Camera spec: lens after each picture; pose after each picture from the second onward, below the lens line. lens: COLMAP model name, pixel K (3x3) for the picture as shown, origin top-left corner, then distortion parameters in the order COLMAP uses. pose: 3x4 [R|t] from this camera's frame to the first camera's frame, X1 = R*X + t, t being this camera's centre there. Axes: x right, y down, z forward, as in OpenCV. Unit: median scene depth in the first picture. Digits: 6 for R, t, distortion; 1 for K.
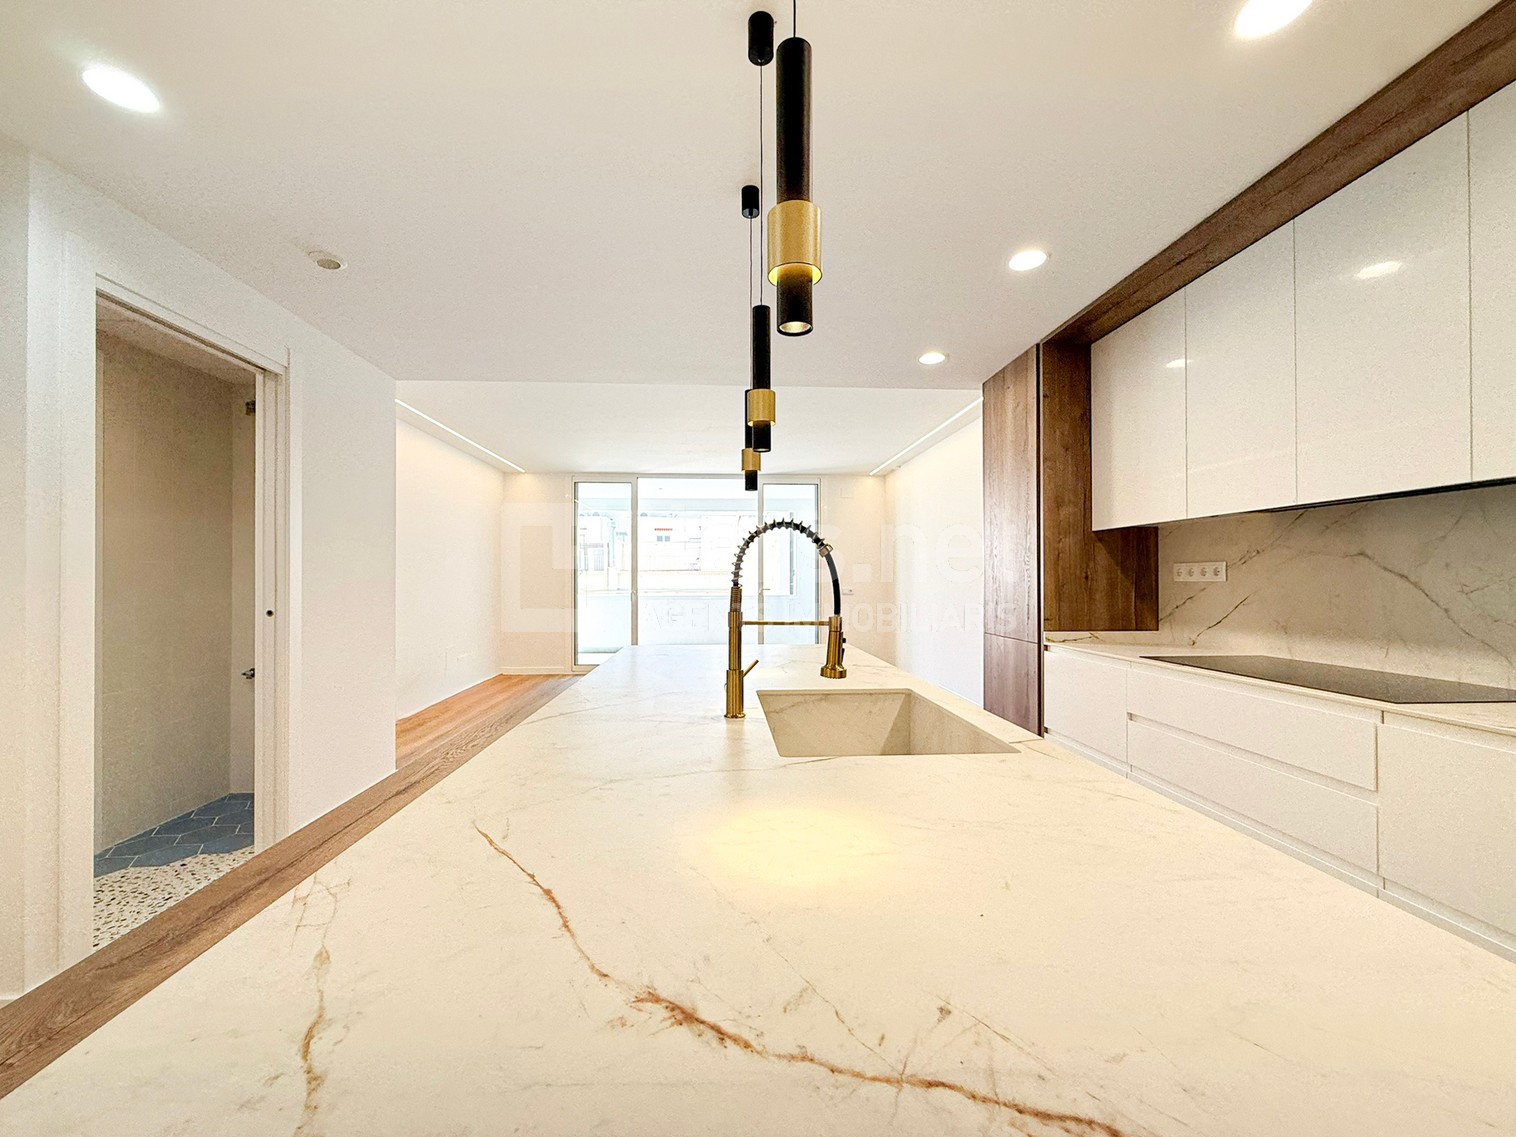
lens RADIAL K [[622.9, 0, 770.6], [0, 622.9, 578.1], [0, 0, 1]] dist [-0.003153, -0.000121]
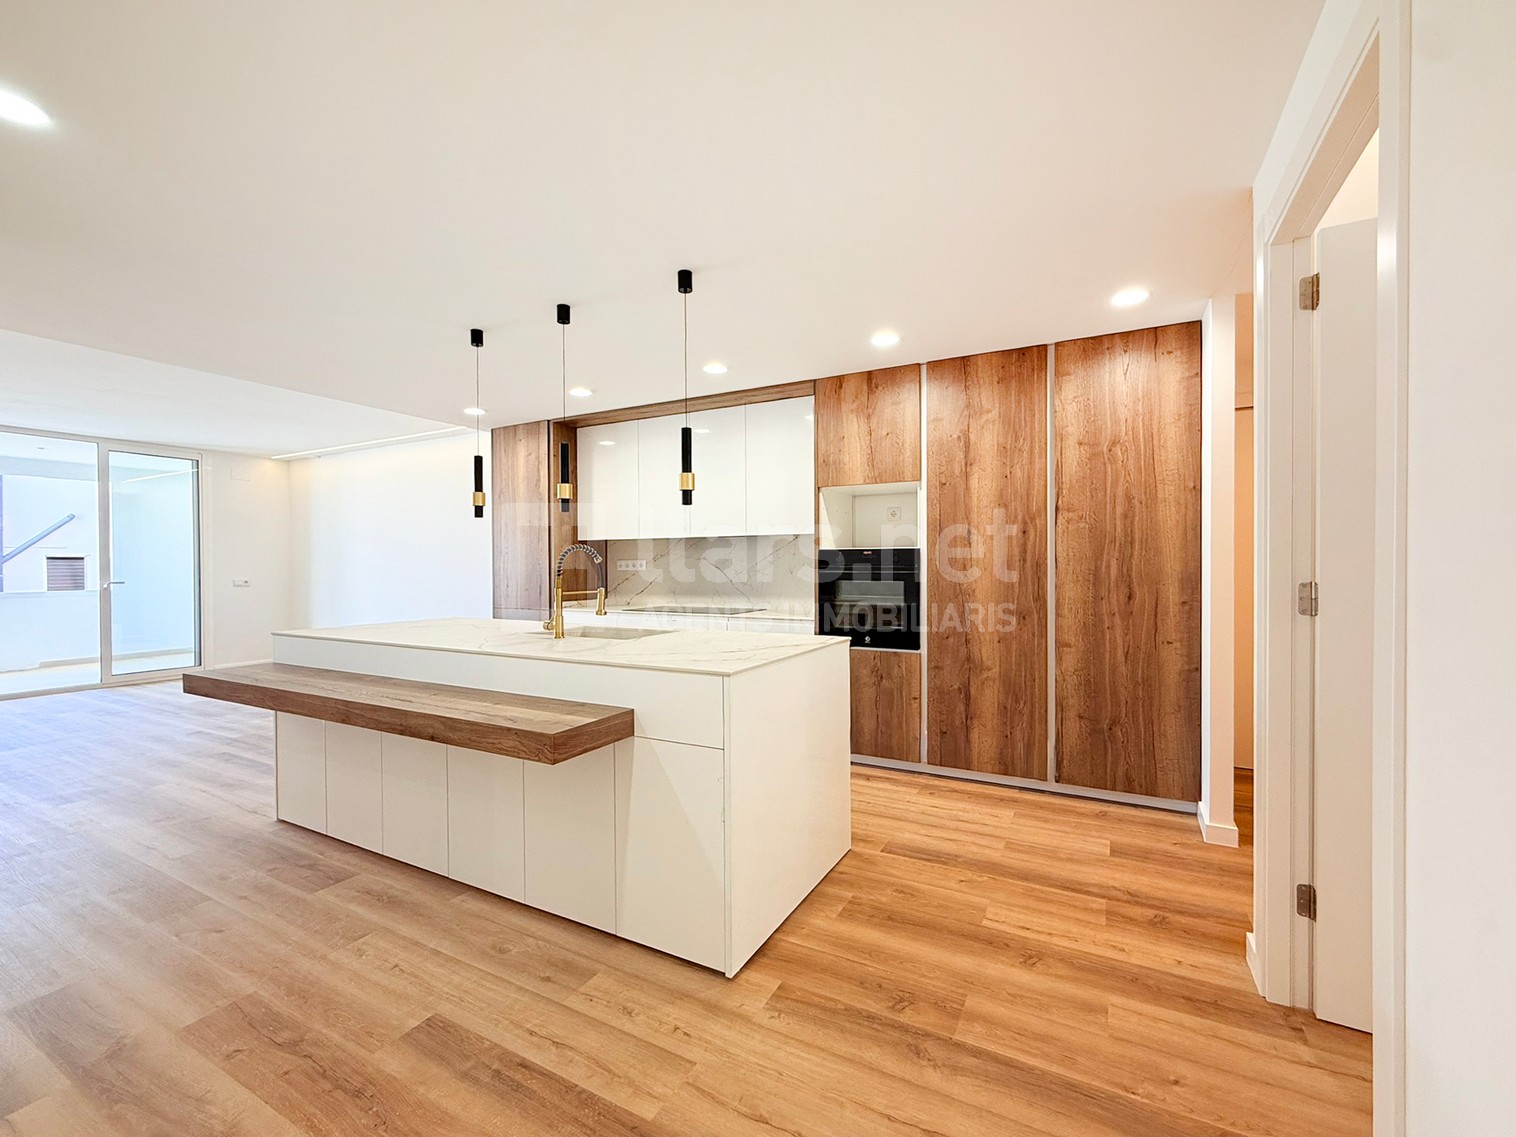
lens RADIAL K [[622.9, 0, 744.4], [0, 622.9, 568.1], [0, 0, 1]] dist [-0.003153, -0.000121]
pose [[0.541439, -0.003570, 0.840733, -0.652027], [0.000069, 0.999991, 0.004202, -0.008523], [-0.840740, -0.002217, 0.541434, -0.278333]]
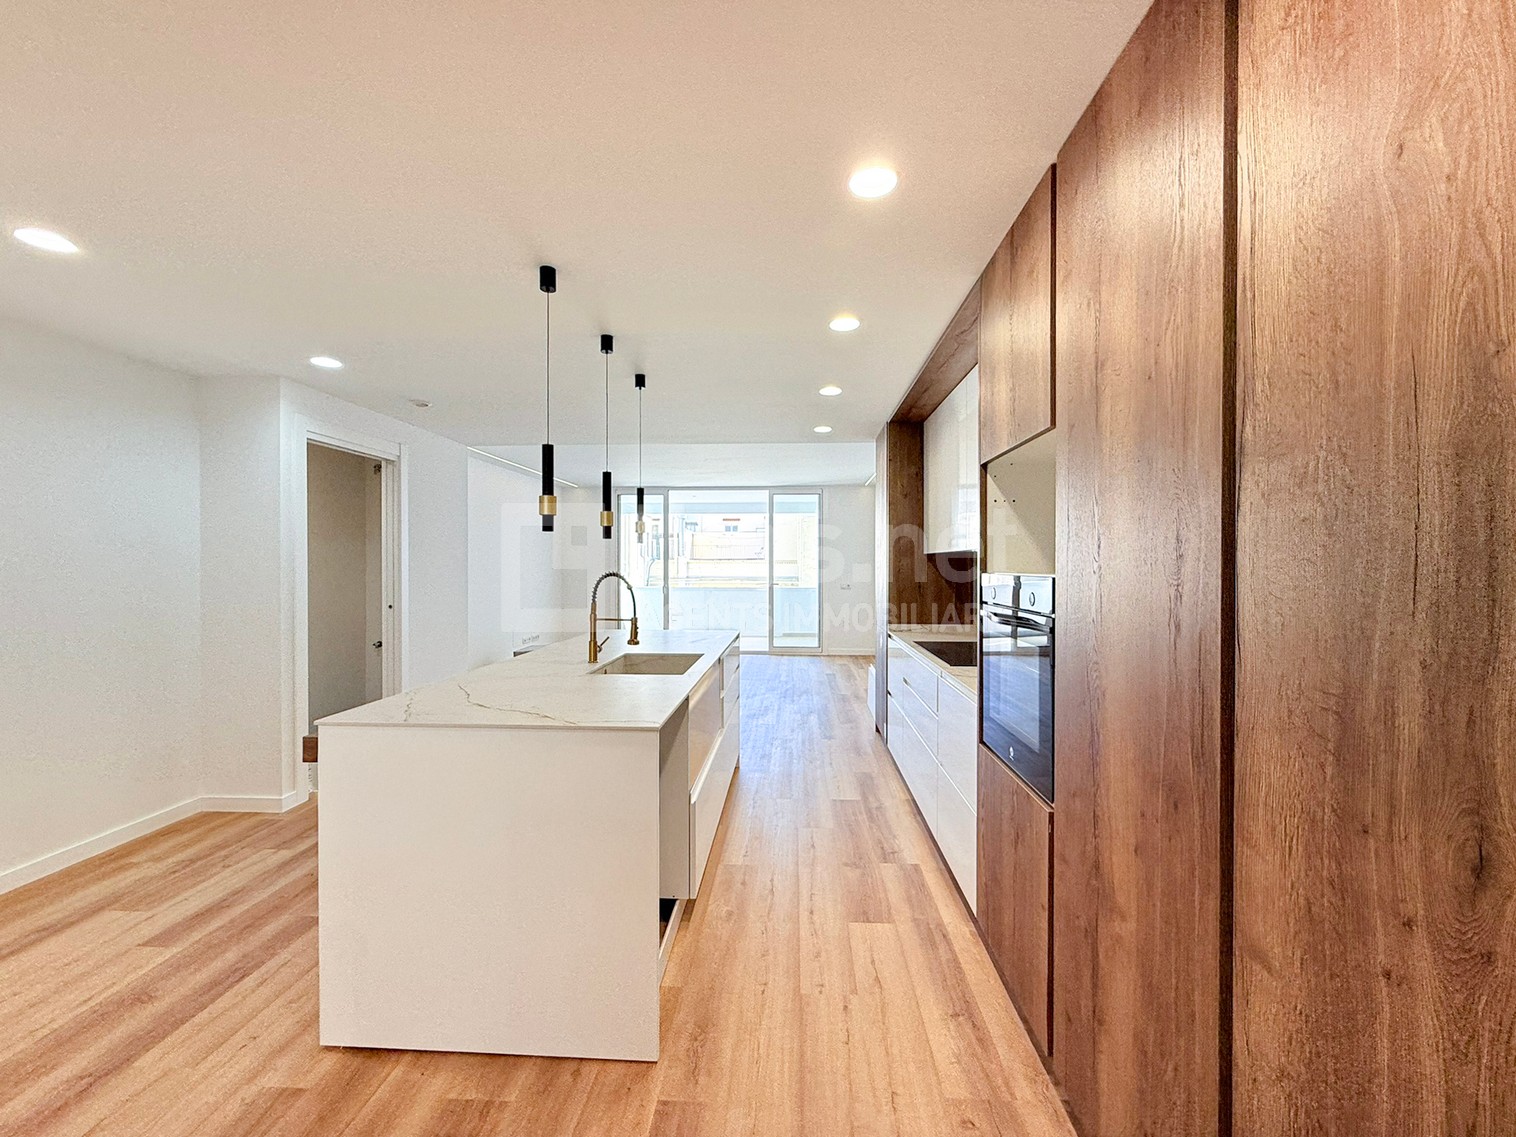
lens RADIAL K [[622.9, 0, 785.7], [0, 622.9, 572.3], [0, 0, 1]] dist [-0.003153, -0.000121]
pose [[0.994657, 0.003567, -0.103175, 0.355271], [-0.002204, 0.999909, 0.013325, -0.052009], [0.103213, -0.013027, 0.994574, -0.464506]]
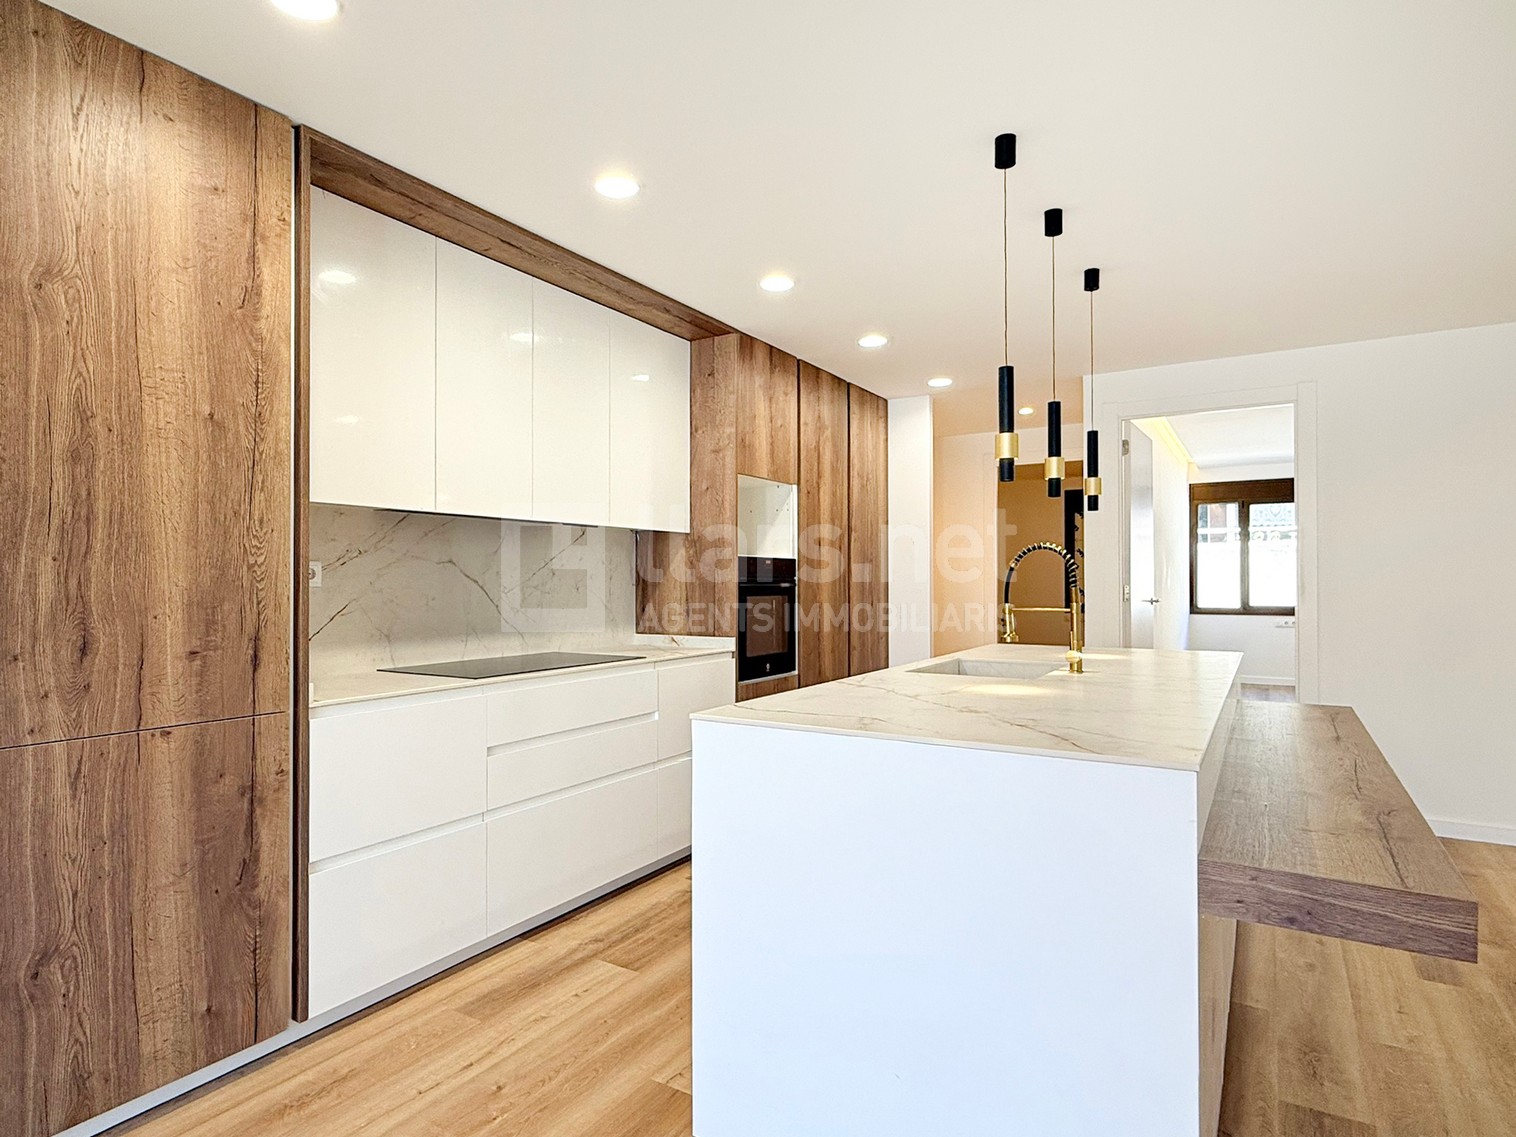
lens RADIAL K [[900.2, 0, 742.5], [0, 900.2, 567.0], [0, 0, 1]] dist [-0.006499, 0.000857]
pose [[-0.809372, 0.015915, 0.587081, -0.310871], [0.003050, 0.999733, -0.022896, 0.007001], [-0.587289, -0.016740, -0.809204, 1.406627]]
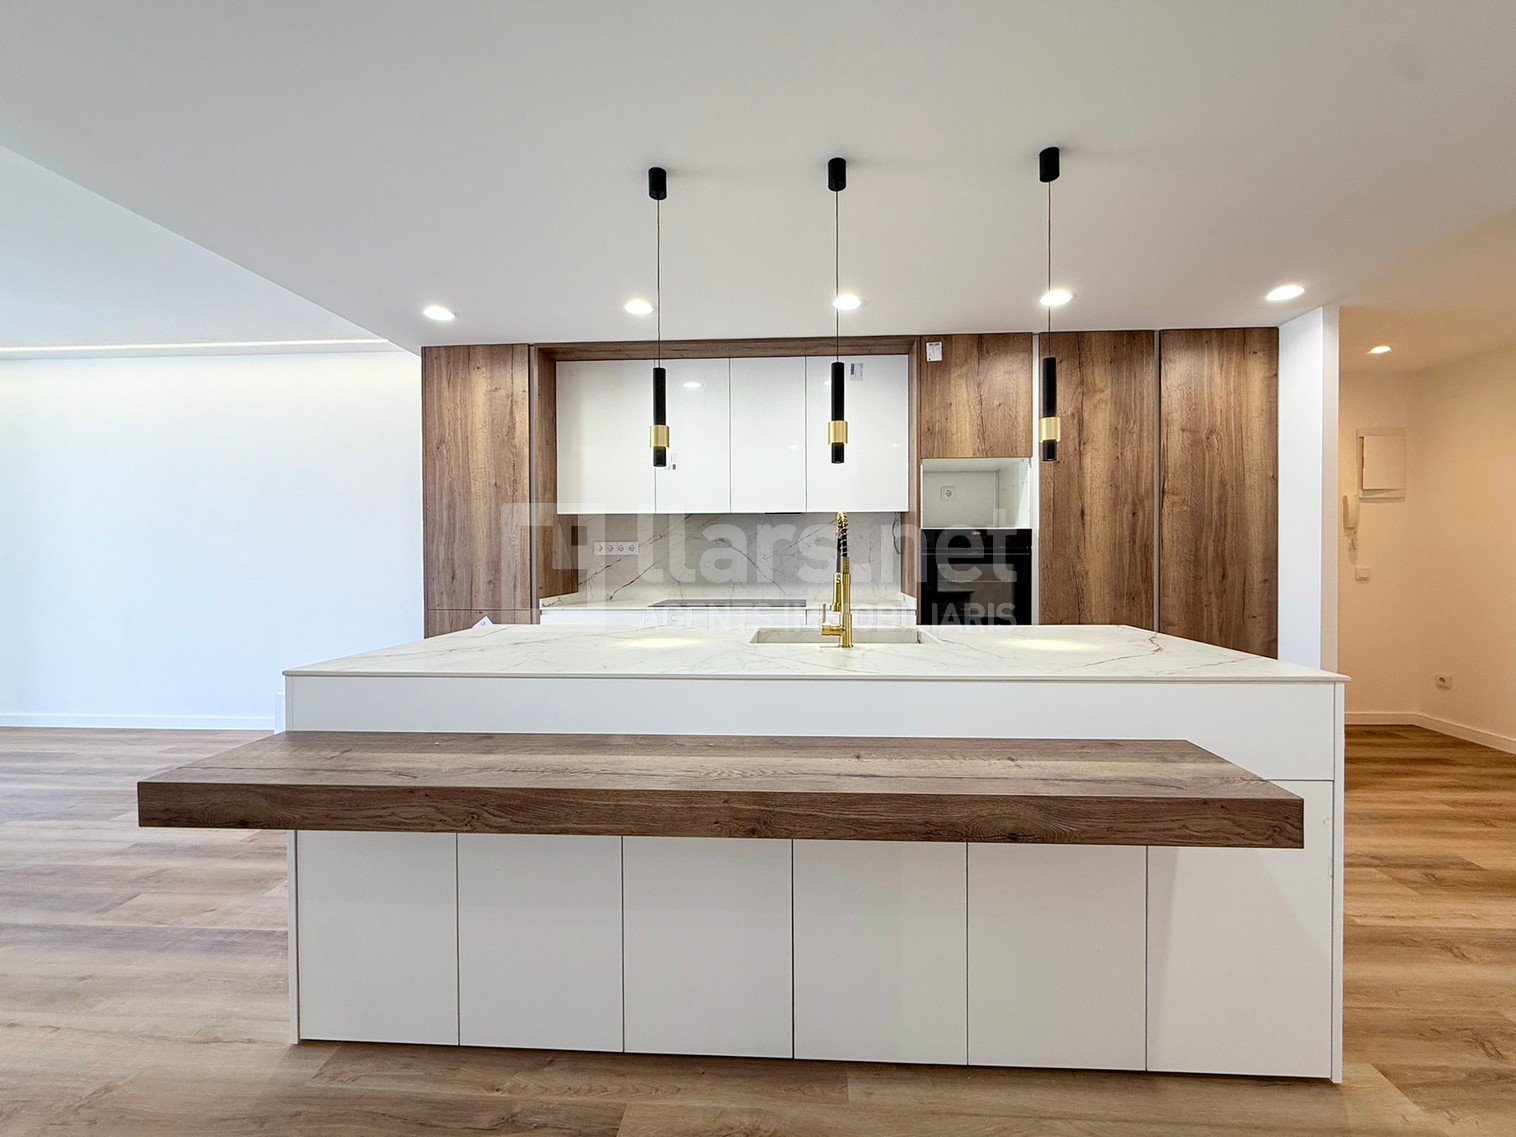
lens RADIAL K [[622.9, 0, 751.0], [0, 622.9, 561.5], [0, 0, 1]] dist [-0.003153, -0.000121]
pose [[0.146690, -0.007436, 0.989155, -0.658444], [0.000457, 0.999972, 0.007450, 0.009686], [-0.989182, -0.000641, 0.146689, 0.439520]]
